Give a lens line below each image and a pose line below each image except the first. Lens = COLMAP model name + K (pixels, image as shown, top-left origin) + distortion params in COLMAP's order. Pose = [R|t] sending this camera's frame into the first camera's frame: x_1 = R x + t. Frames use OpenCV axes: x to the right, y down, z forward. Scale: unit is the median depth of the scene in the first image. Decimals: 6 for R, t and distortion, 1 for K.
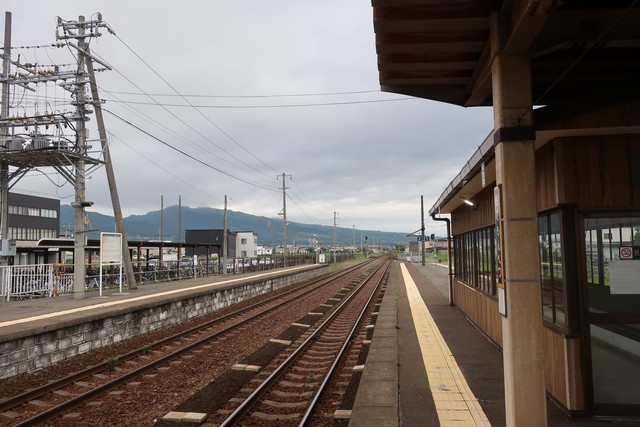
lens RADIAL K [[512.8, 0, 318.4], [0, 512.8, 213.9], [0, 0, 1]] dist [0.006719, -0.016914]
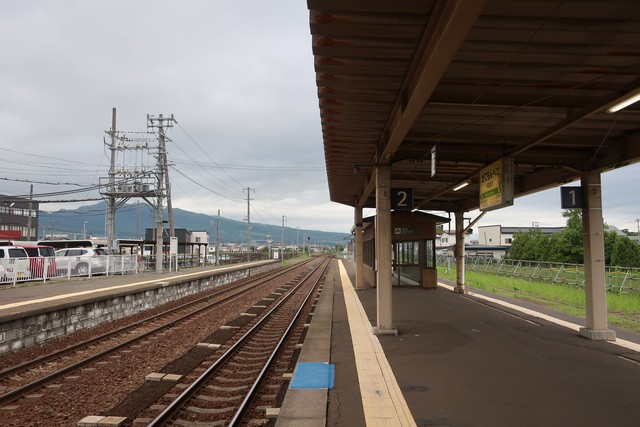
lens RADIAL K [[512.8, 0, 316.5], [0, 512.8, 215.4], [0, 0, 1]] dist [0.006719, -0.016914]
pose [[0.993565, 0.020728, 0.111353, -0.057325], [-0.021261, 0.999767, 0.003598, -0.026851], [-0.111252, -0.005942, 0.993774, -0.394204]]
